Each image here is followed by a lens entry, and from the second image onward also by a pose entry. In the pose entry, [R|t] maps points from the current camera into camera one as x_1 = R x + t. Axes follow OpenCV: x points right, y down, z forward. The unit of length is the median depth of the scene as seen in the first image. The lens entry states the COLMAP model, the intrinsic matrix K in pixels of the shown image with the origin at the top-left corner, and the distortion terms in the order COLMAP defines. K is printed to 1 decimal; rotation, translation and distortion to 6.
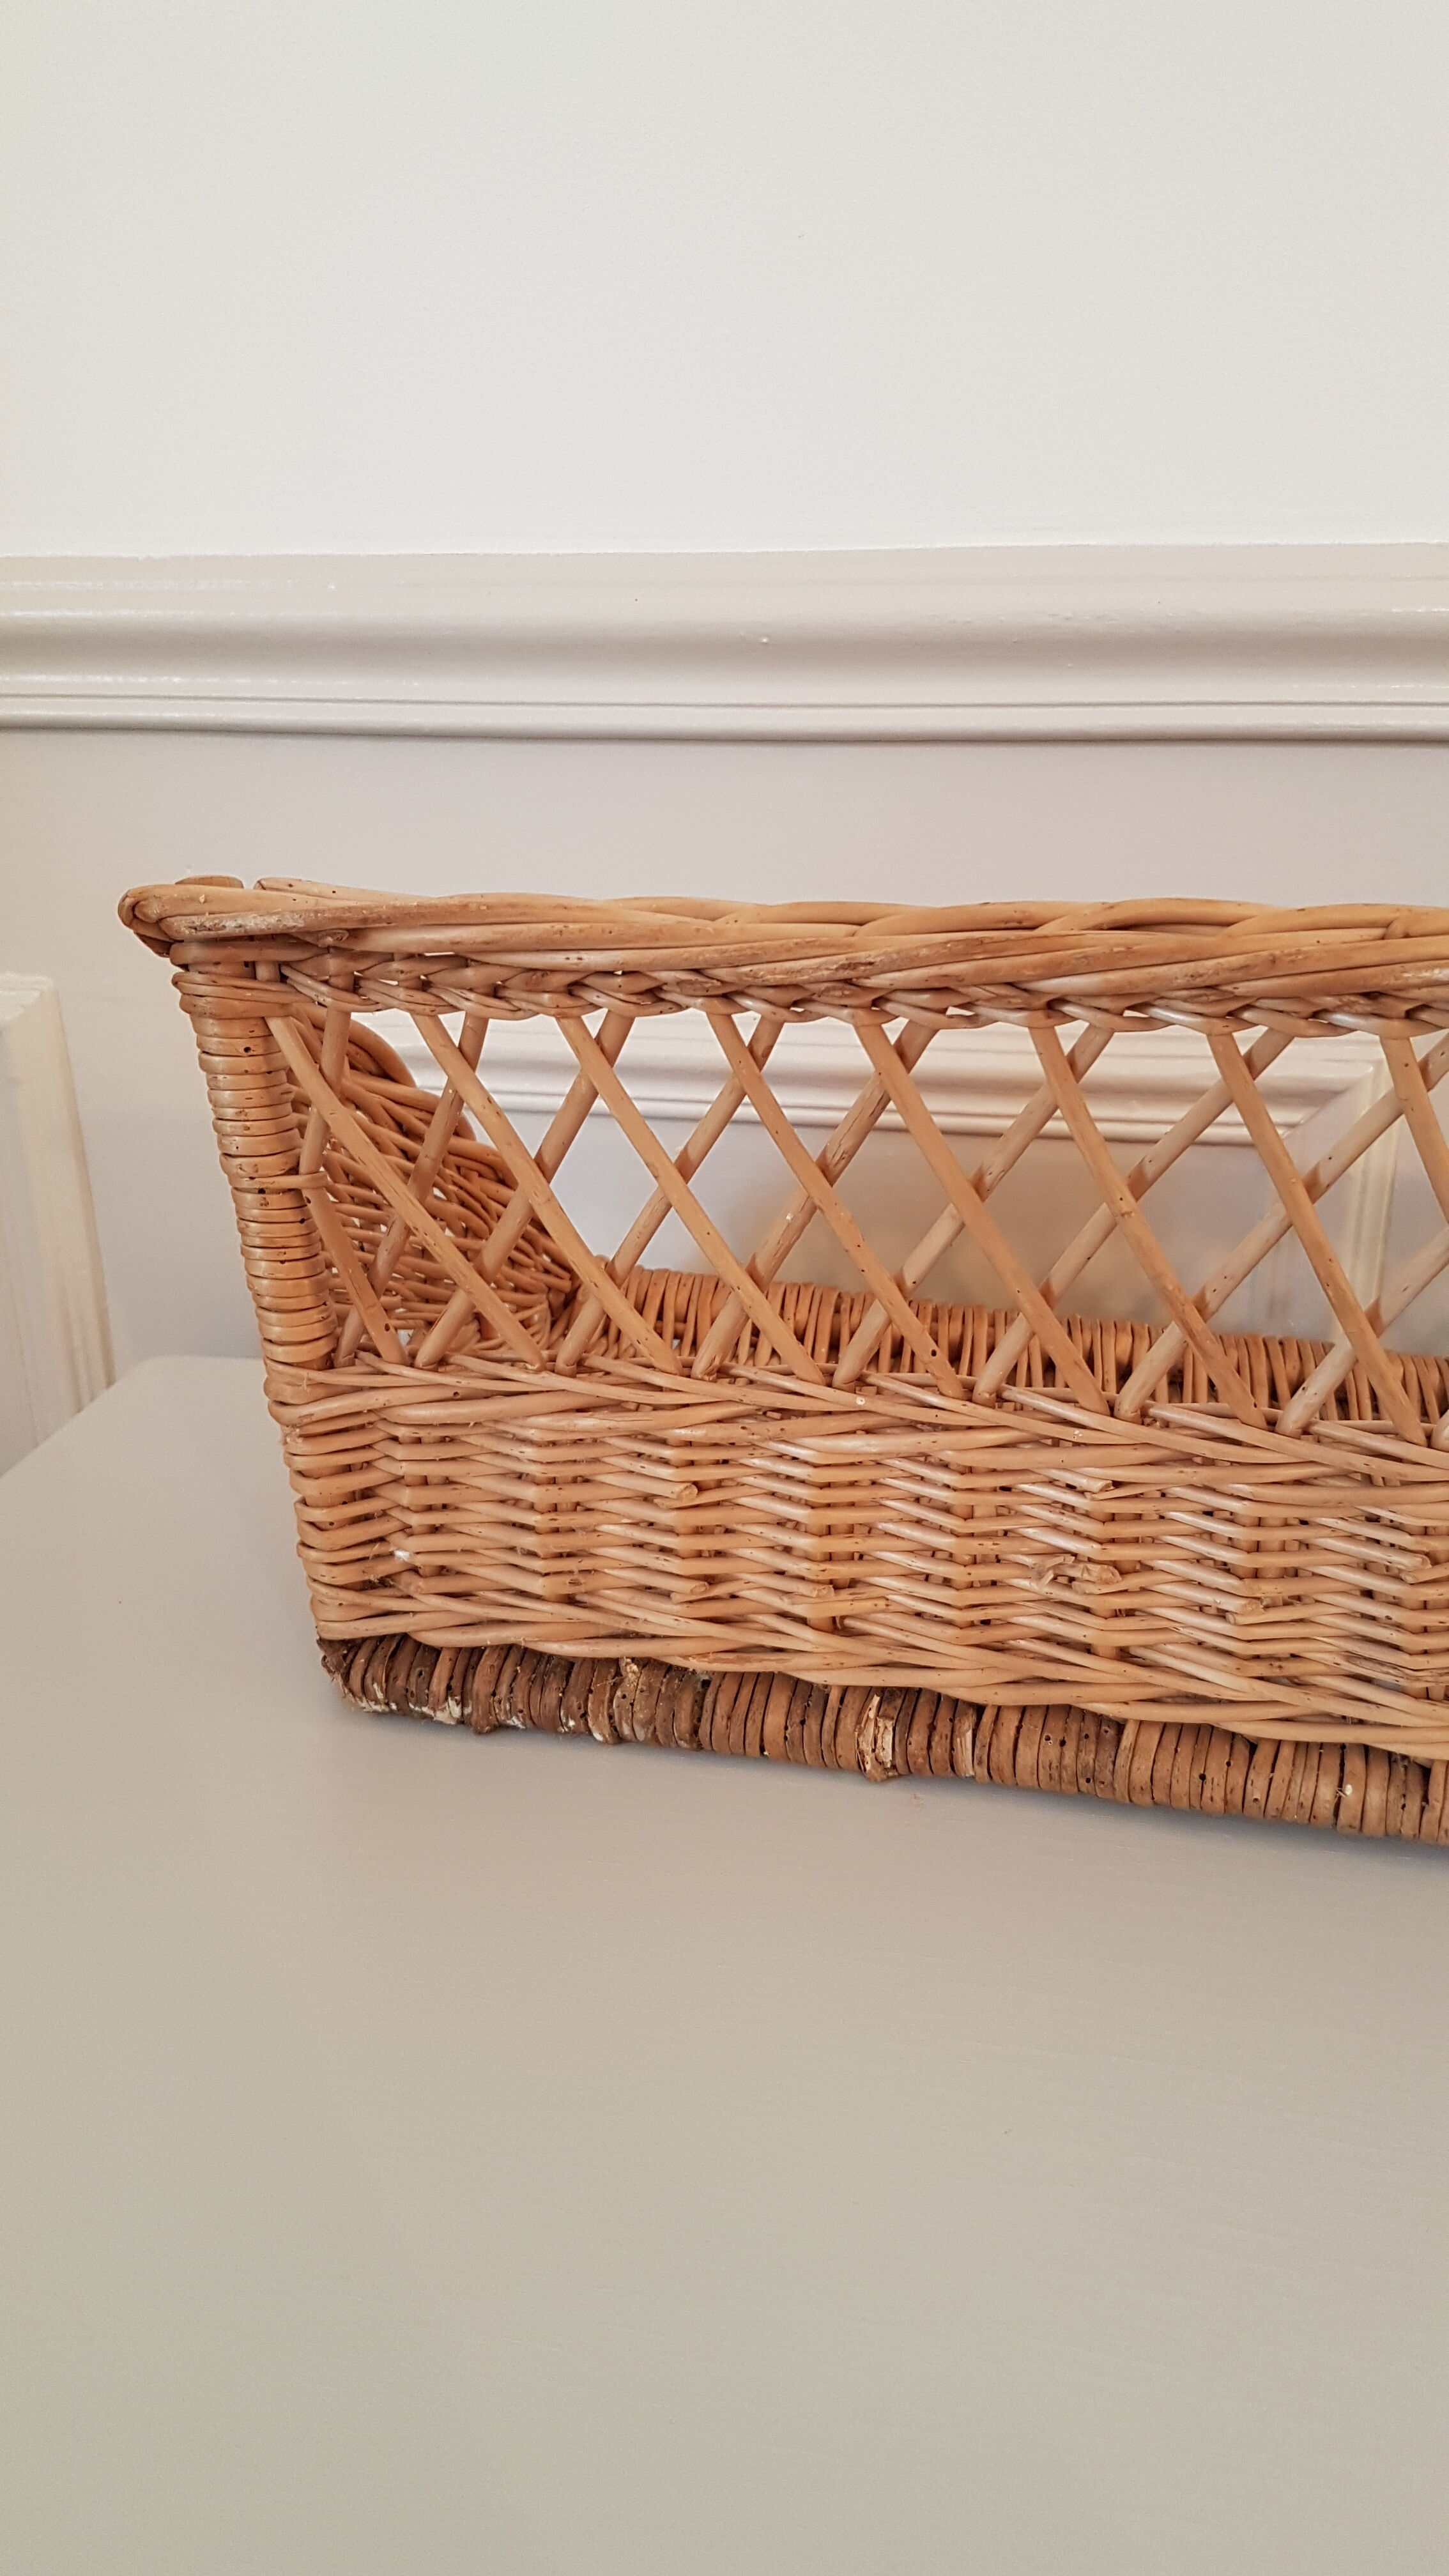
lens RADIAL K [[2011.3, 0, 722.1], [0, 2011.3, 1256.6], [0, 0, 1]] dist [0.218647, -0.002070]
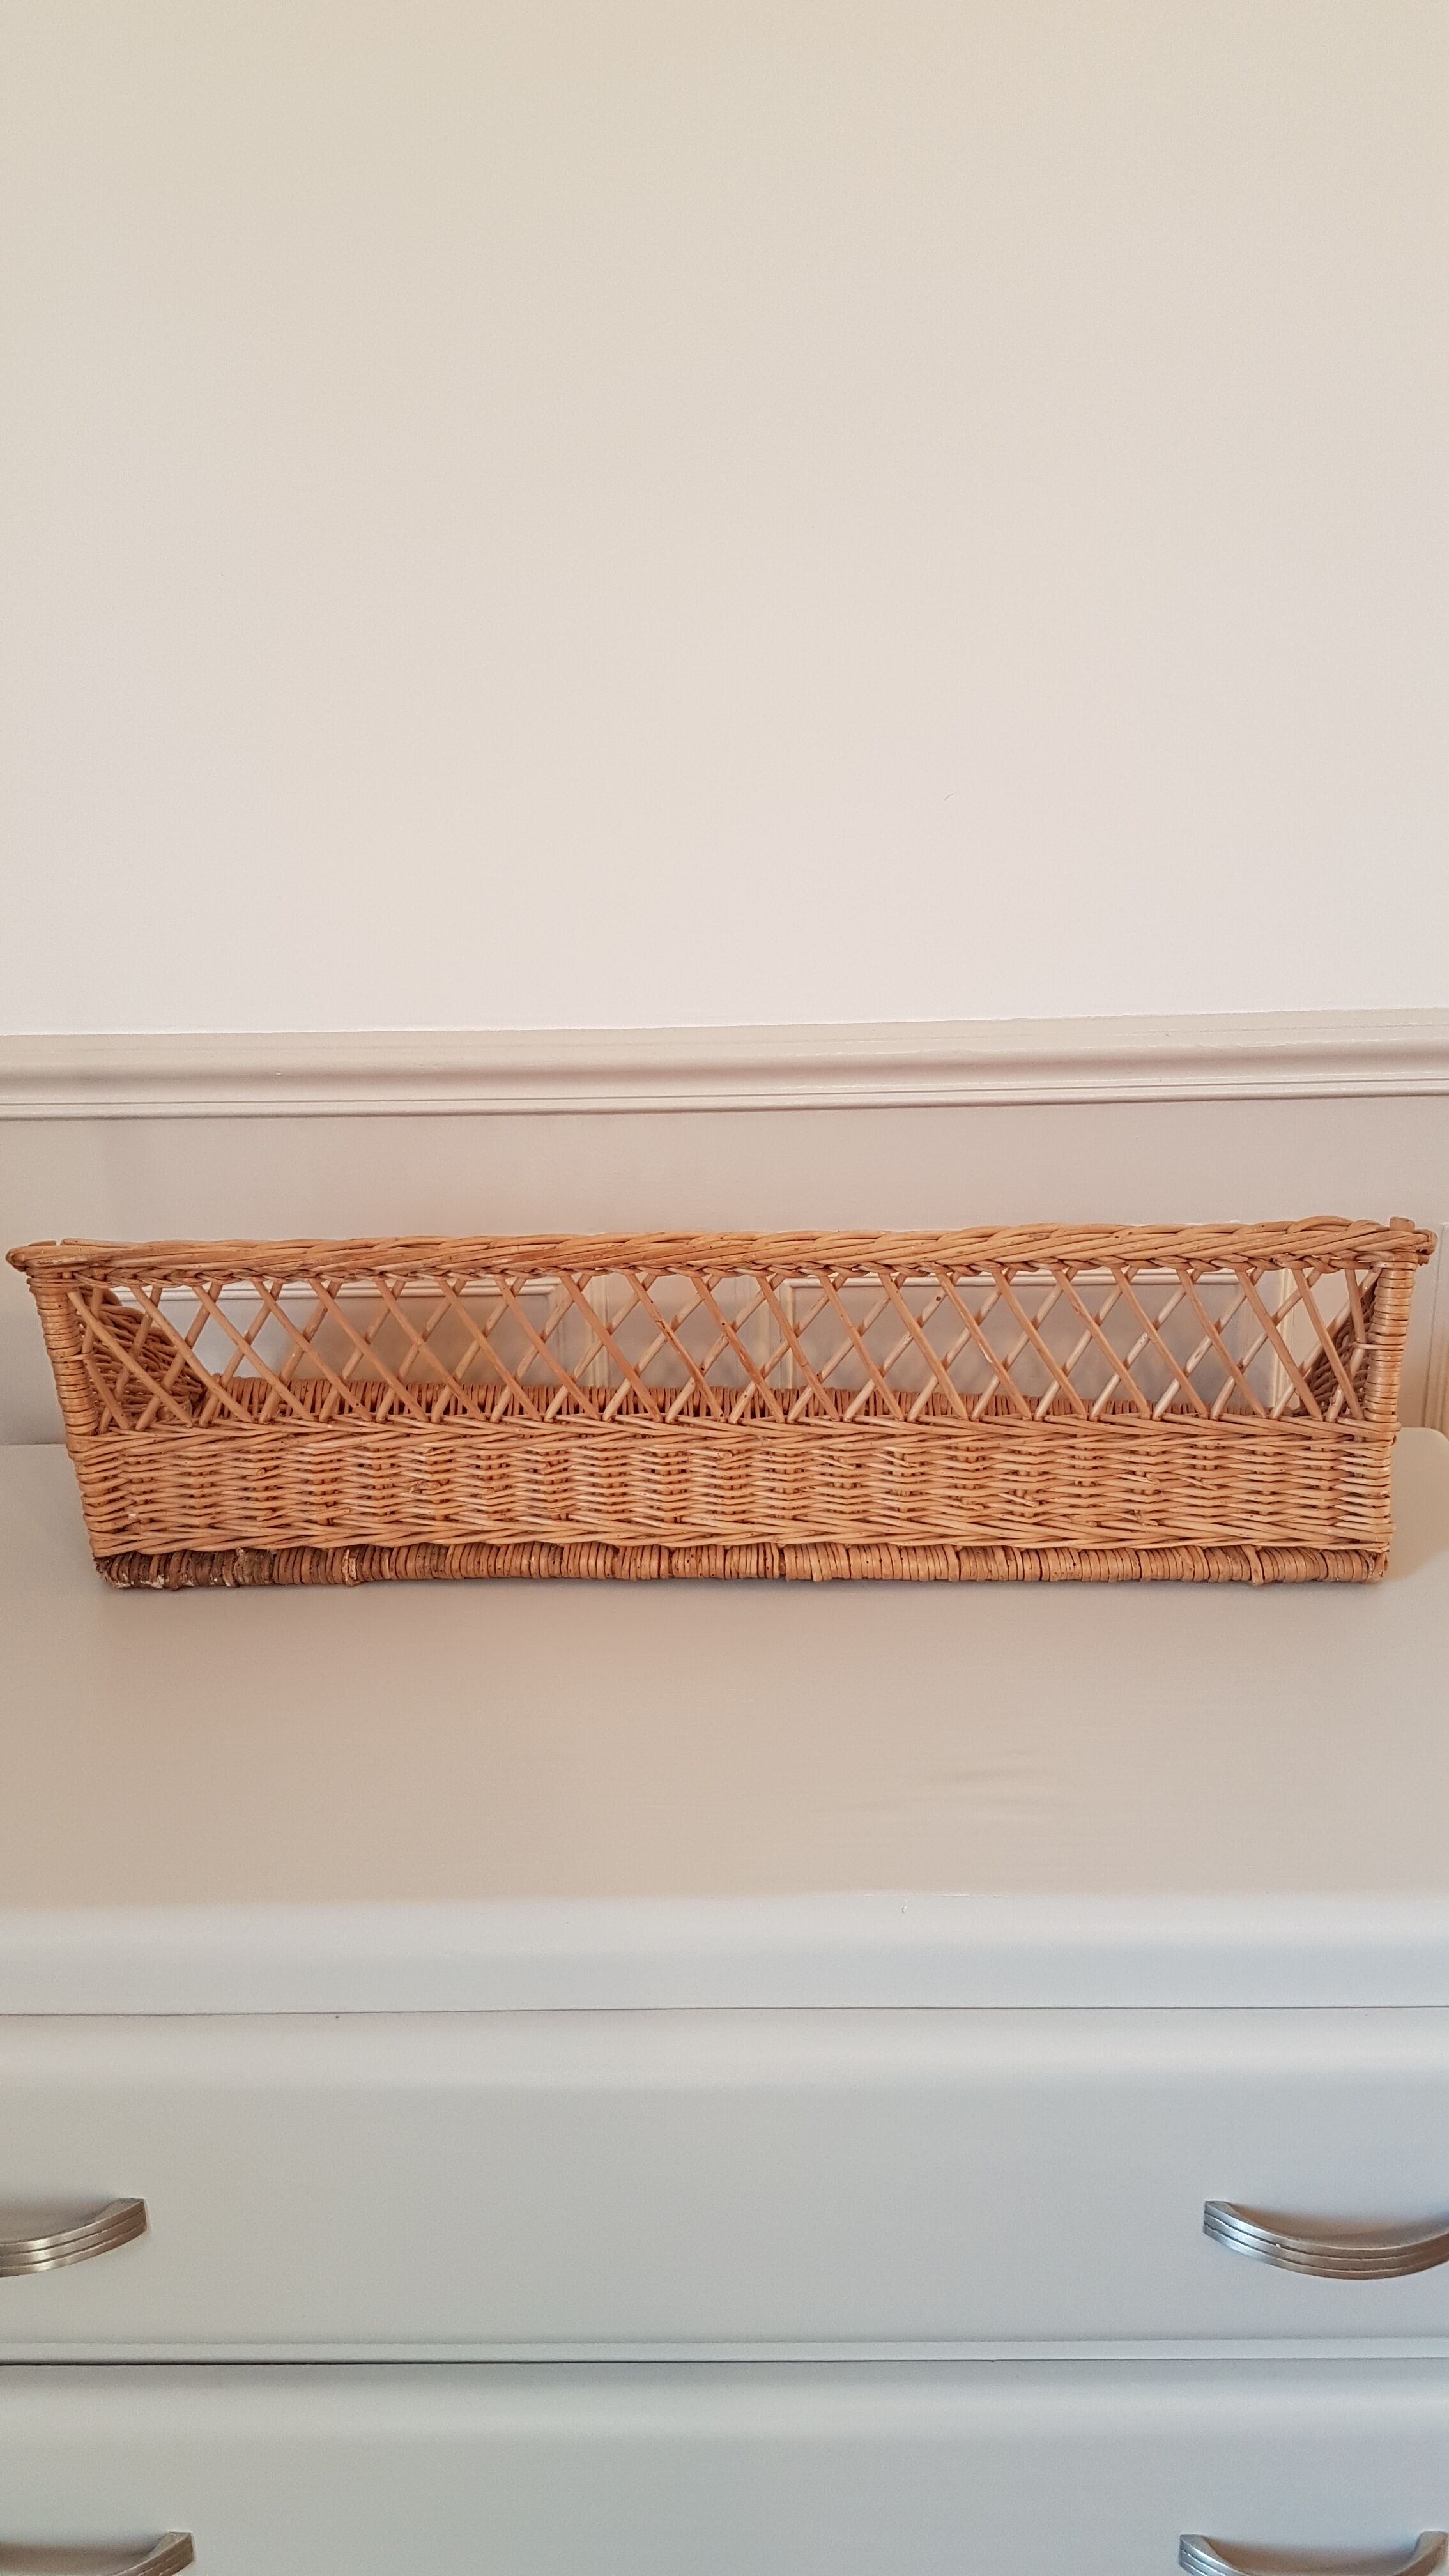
lens RADIAL K [[2011.3, 0, 722.1], [0, 2011.3, 1256.6], [0, 0, 1]] dist [0.218647, -0.002070]
pose [[0.980684, -0.070391, 0.182496, 0.095837], [0.077092, 0.996576, -0.029876, -0.023476], [-0.179768, 0.043368, 0.982753, -1.477627]]
